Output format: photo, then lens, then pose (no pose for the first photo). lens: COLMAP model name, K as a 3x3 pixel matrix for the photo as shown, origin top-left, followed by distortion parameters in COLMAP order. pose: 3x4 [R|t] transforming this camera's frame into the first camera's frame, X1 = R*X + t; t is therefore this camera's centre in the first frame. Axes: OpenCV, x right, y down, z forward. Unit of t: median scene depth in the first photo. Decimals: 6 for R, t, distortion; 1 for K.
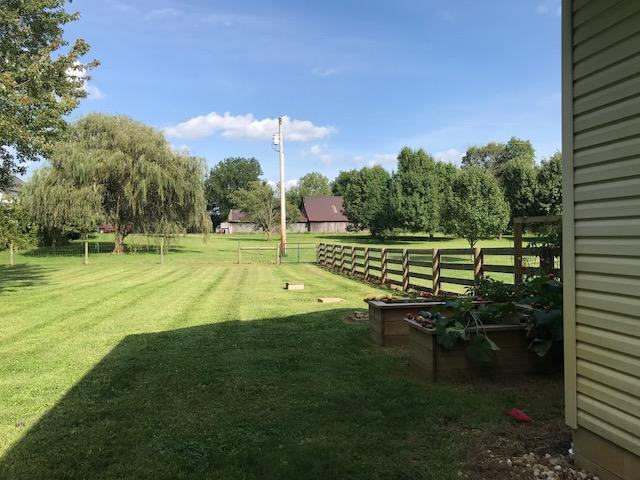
lens RADIAL K [[523.8, 0, 318.8], [0, 523.8, 238.4], [0, 0, 1]] dist [0.022356, -0.015018]
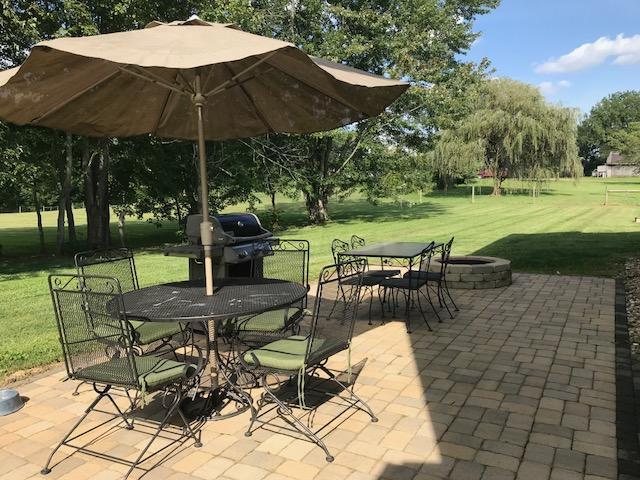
lens RADIAL K [[523.8, 0, 318.8], [0, 523.8, 238.4], [0, 0, 1]] dist [0.022356, -0.015018]
pose [[0.778282, 0.057801, -0.625249, 0.064558], [0.008035, 0.994756, 0.101962, 0.000299], [0.627863, -0.084379, 0.773736, -0.210395]]
